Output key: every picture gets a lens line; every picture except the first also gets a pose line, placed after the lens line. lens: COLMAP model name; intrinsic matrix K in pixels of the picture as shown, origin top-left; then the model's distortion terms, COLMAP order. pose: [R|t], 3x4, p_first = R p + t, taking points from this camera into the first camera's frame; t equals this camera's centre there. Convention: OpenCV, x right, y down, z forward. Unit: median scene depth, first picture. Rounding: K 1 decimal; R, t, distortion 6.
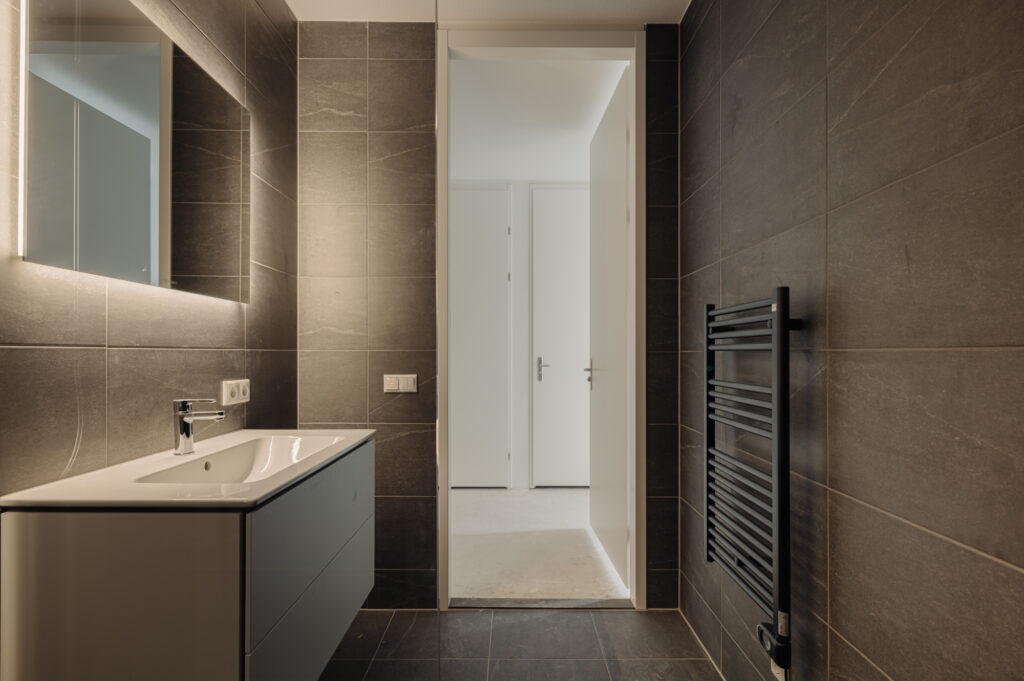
lens RADIAL K [[488.5, 0, 512.6], [0, 488.5, 348.4], [0, 0, 1]] dist [0.000210, -0.002031]
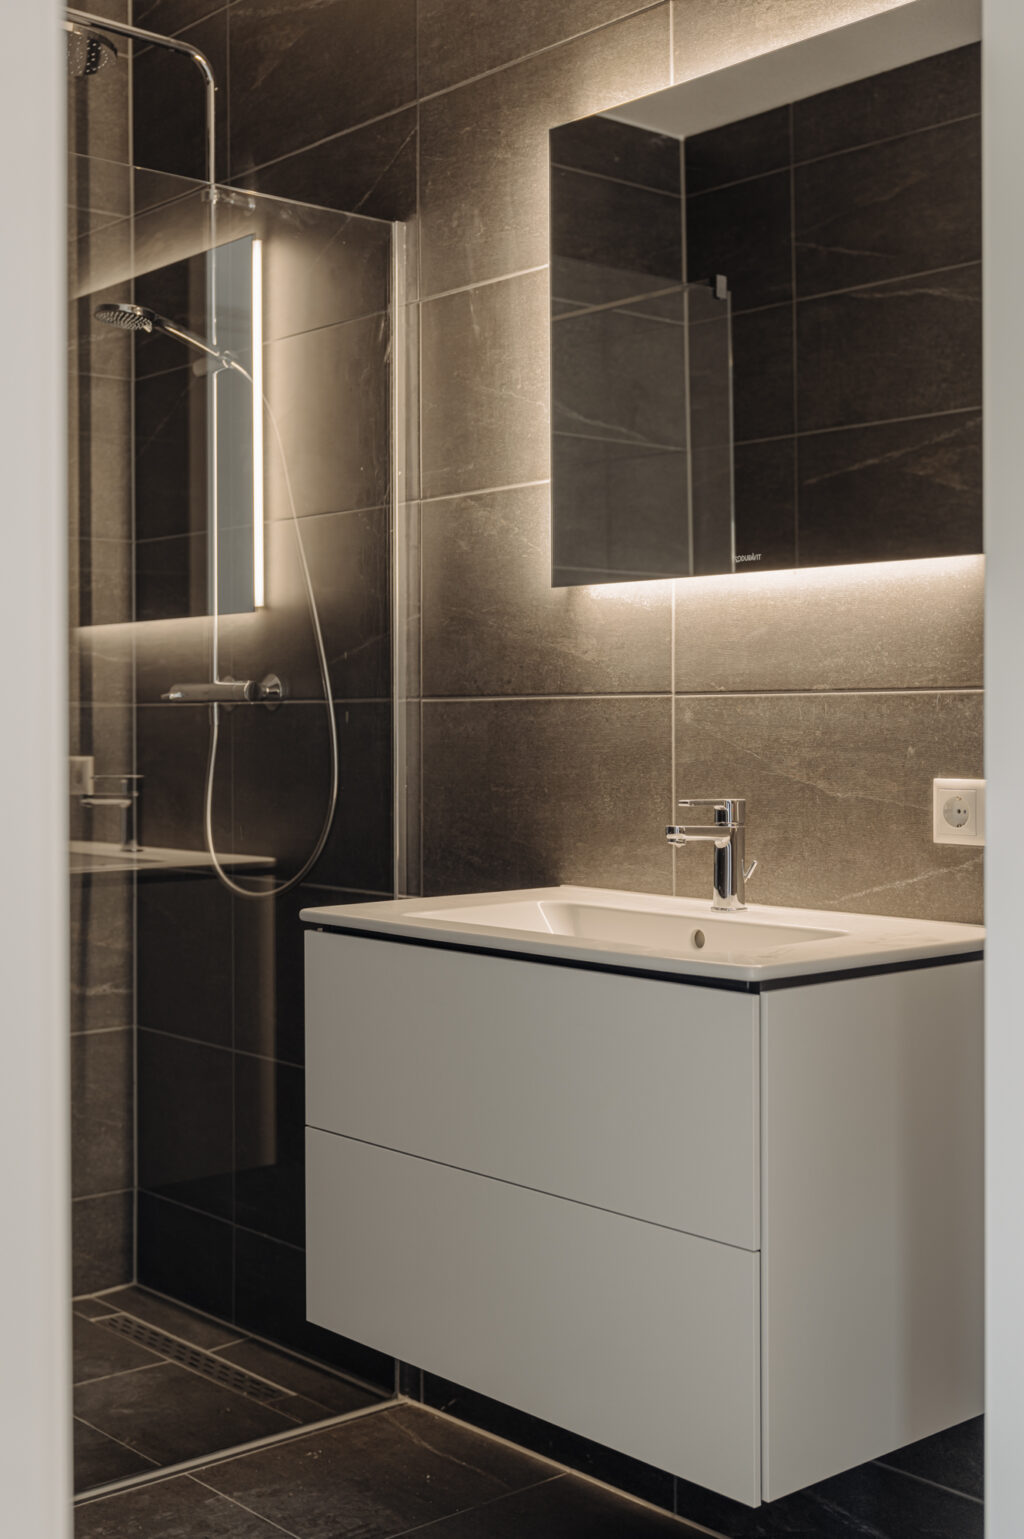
lens RADIAL K [[1919.0, 0, 512.0], [0, 1919.0, 760.8], [0, 0, 1]] dist [0.009531, 0.000000]
pose [[-0.765605, 0.015945, -0.643113, 0.719421], [0.009144, 0.999862, 0.013904, 0.038322], [0.643246, 0.004765, -0.765645, 2.324462]]
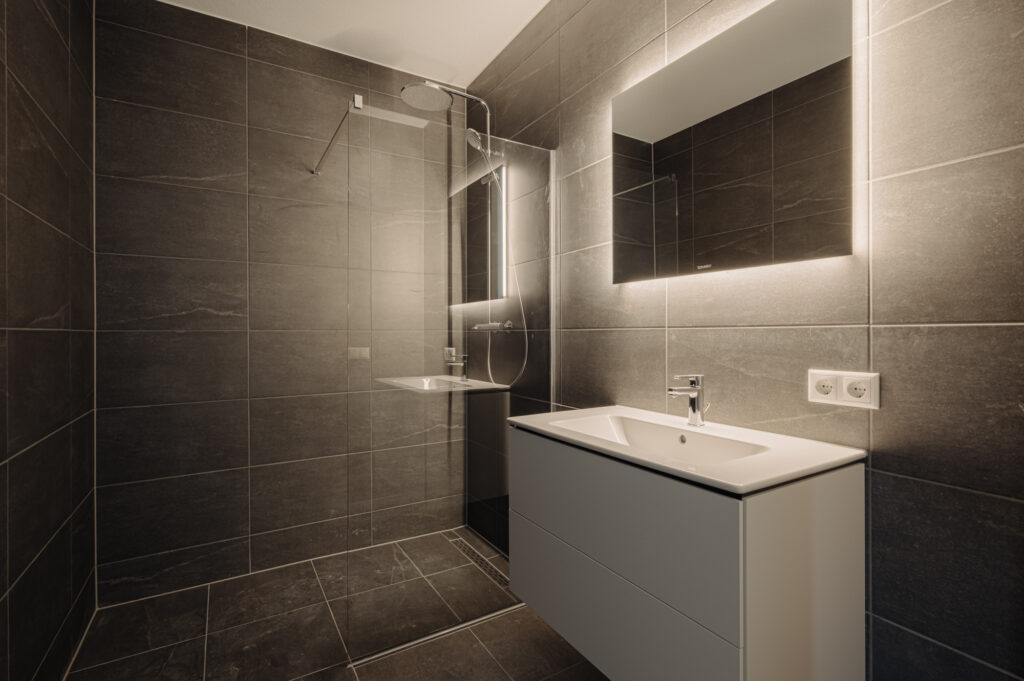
lens RADIAL K [[488.5, 0, 510.0], [0, 488.5, 335.0], [0, 0, 1]] dist [0.000210, -0.002031]
pose [[-0.863270, 0.003854, -0.504728, 0.224974], [0.007483, 0.999959, -0.005163, 0.018813], [0.504687, -0.008234, -0.863263, 1.725272]]
